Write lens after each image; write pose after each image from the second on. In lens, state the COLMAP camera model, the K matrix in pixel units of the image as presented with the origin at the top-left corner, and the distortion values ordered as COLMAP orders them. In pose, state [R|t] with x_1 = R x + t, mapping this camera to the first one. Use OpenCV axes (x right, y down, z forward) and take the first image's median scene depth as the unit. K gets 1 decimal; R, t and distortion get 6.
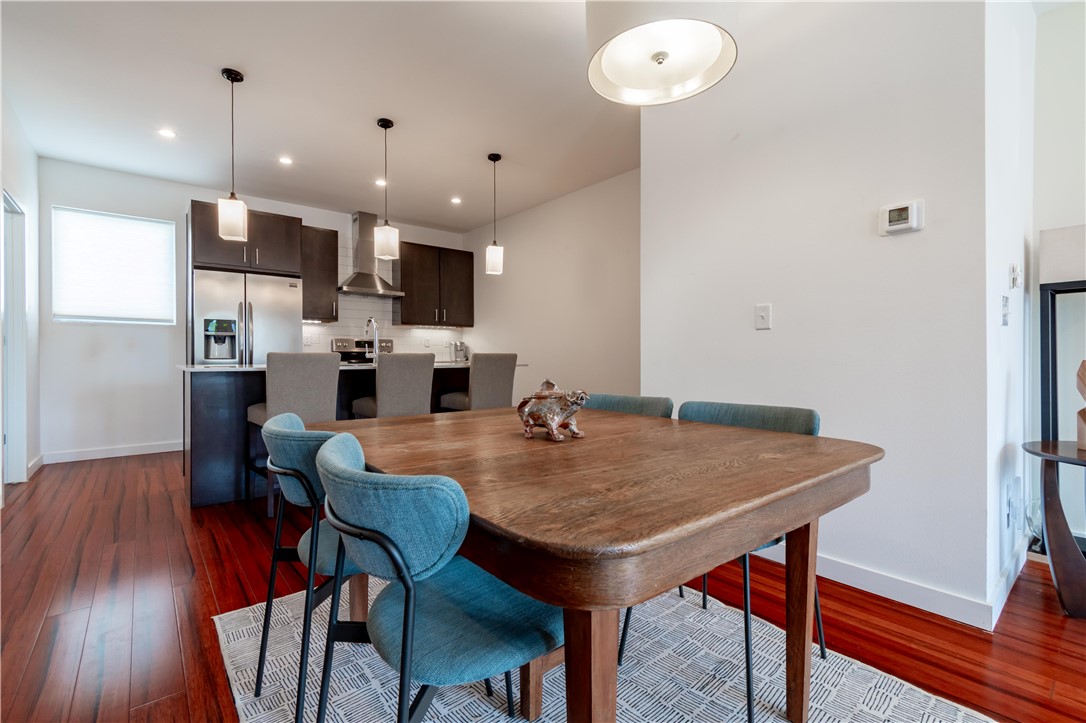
lens RADIAL K [[490.3, 0, 551.9], [0, 490.3, 357.5], [0, 0, 1]] dist [0.004266, 0.000690]
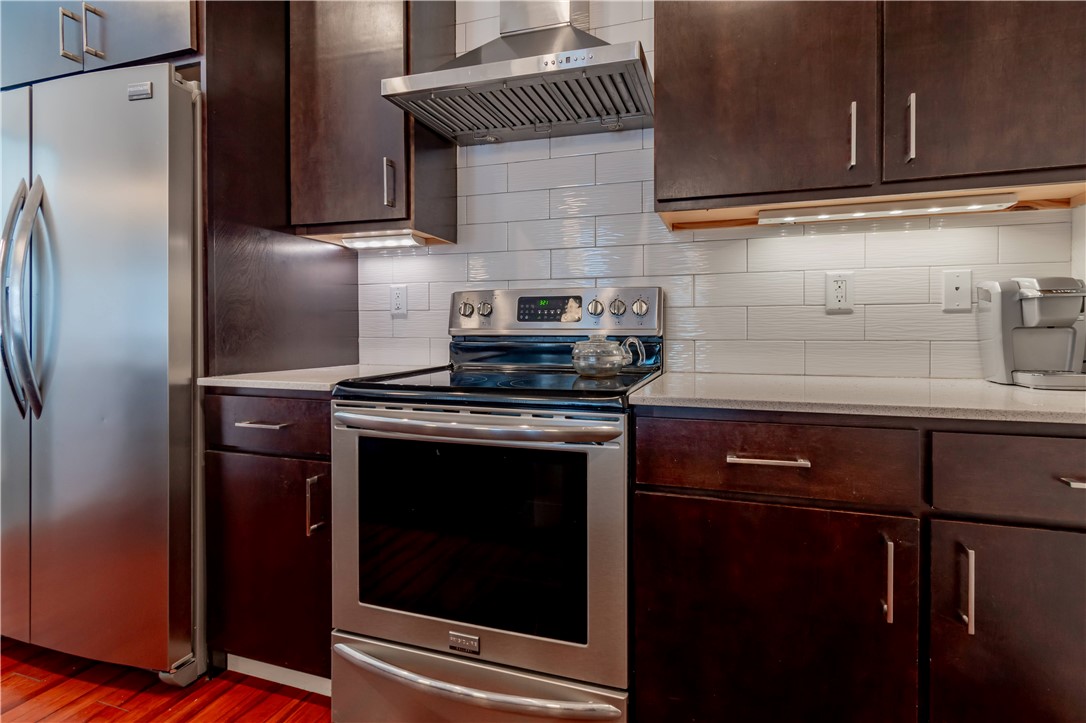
lens RADIAL K [[490.3, 0, 586.4], [0, 490.3, 346.1], [0, 0, 1]] dist [0.004266, 0.000690]
pose [[0.530363, 0.021063, -0.847509, -0.180344], [-0.002664, 0.999728, 0.023179, -0.015340], [0.847766, -0.010036, 0.530275, 1.129258]]
